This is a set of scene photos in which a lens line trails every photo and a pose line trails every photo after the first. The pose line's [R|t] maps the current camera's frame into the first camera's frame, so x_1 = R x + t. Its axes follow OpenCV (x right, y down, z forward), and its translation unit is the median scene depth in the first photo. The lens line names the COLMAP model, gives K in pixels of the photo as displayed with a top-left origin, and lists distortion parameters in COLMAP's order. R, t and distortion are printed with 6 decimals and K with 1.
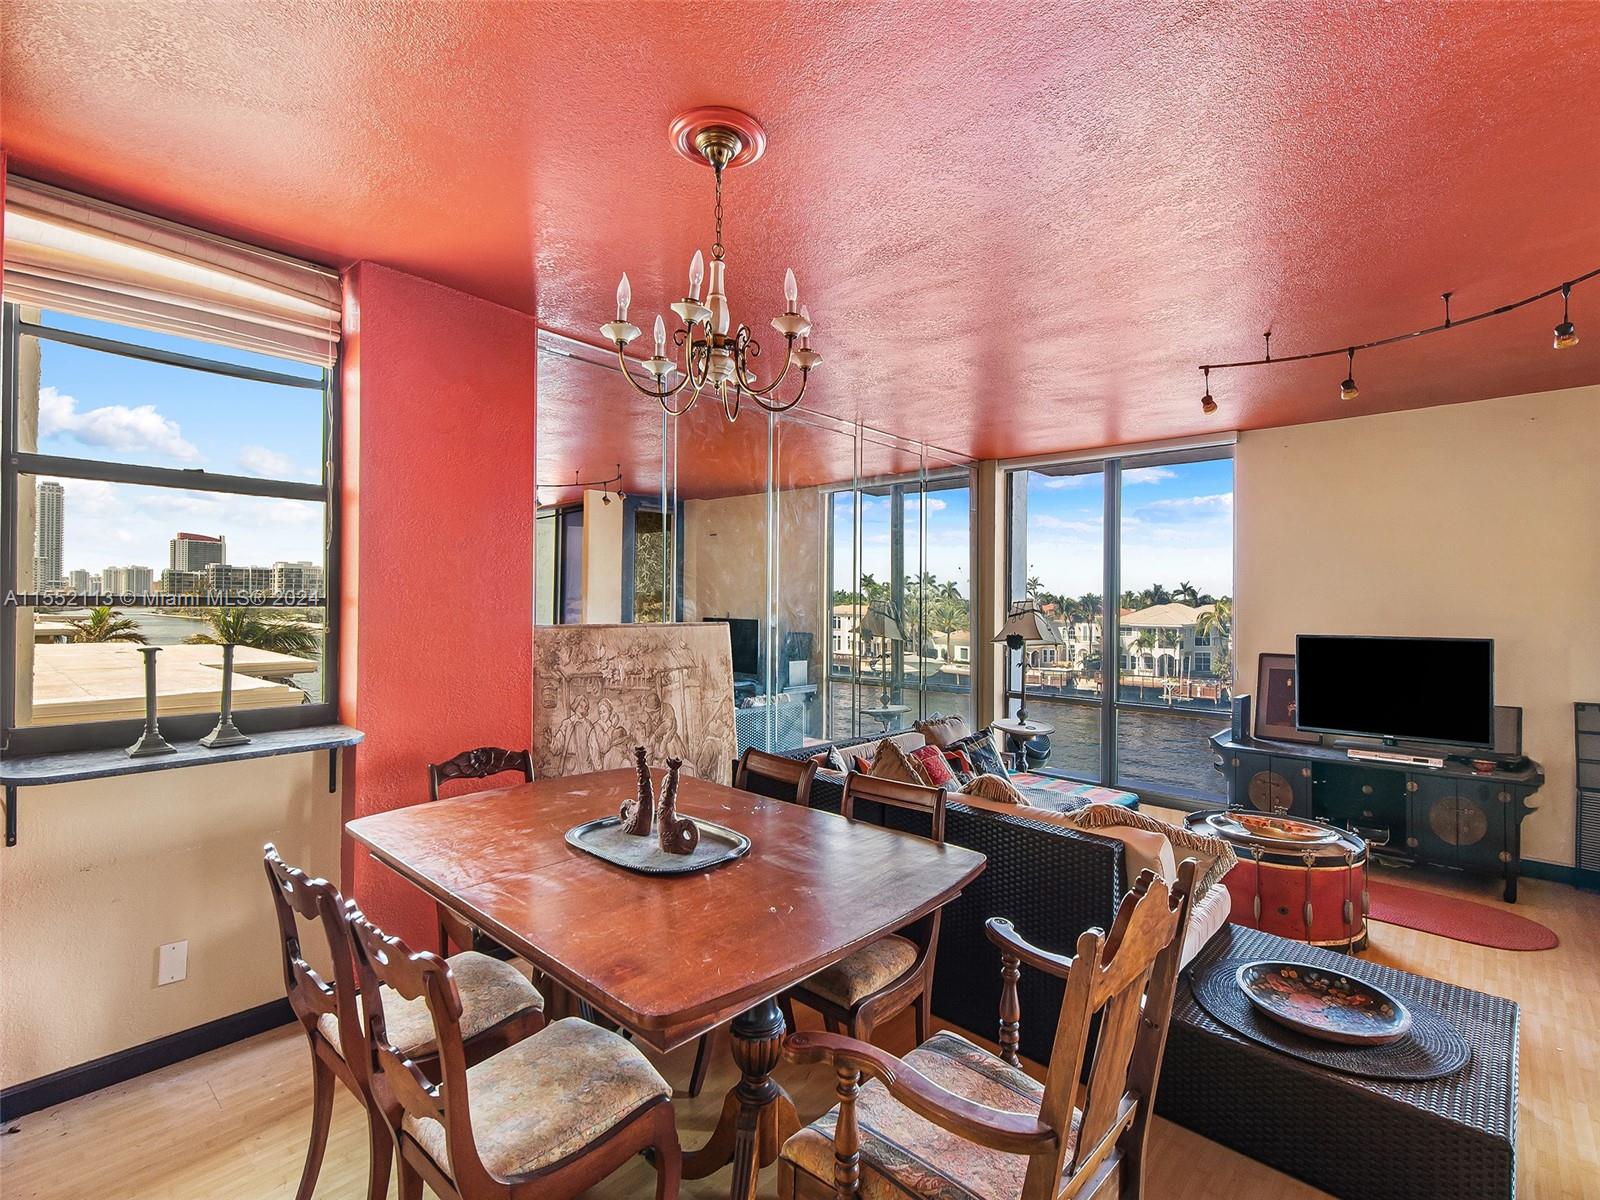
lens RADIAL K [[753.6, 0, 862.7], [0, 753.6, 607.6], [0, 0, 1]] dist [0.012303, -0.000087]
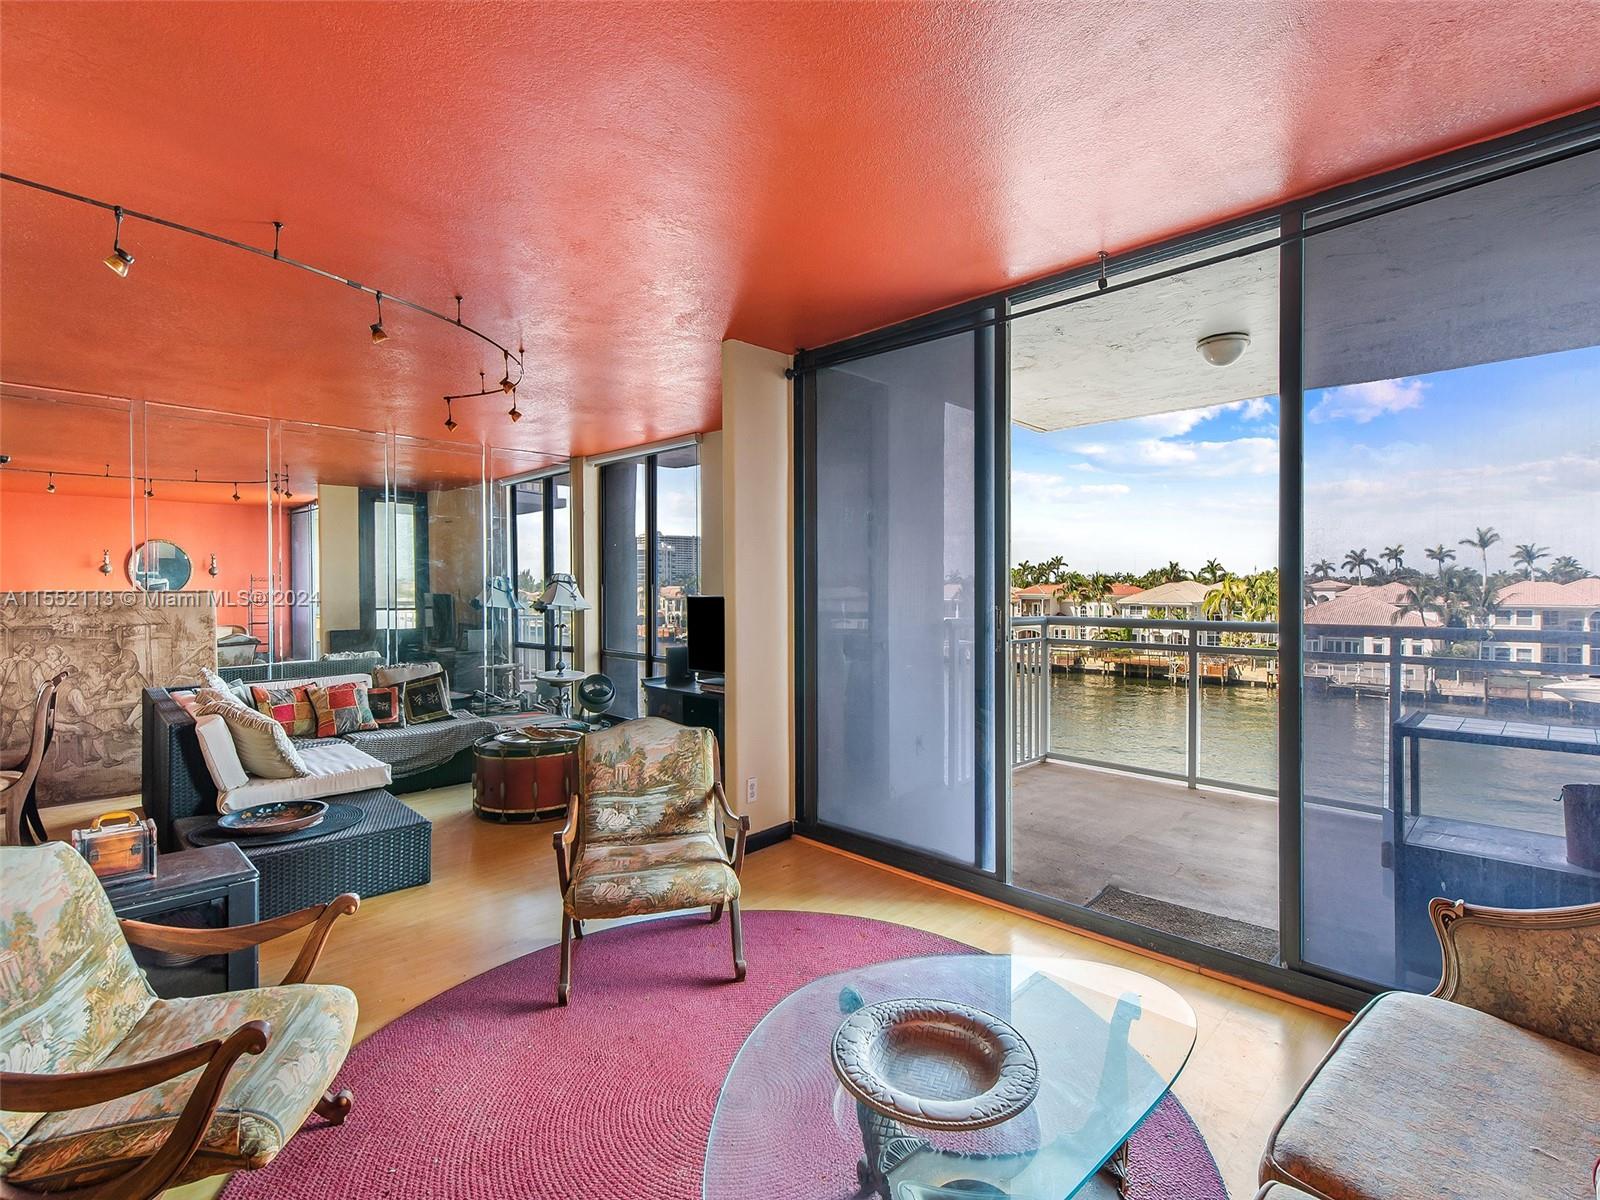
lens RADIAL K [[753.6, 0, 862.7], [0, 753.6, 607.6], [0, 0, 1]] dist [0.012303, -0.000087]
pose [[0.998795, -0.009729, -0.048109, 1.071206], [0.010862, 0.999668, 0.023352, 0.031859], [0.047865, -0.023846, 0.998569, -0.288511]]
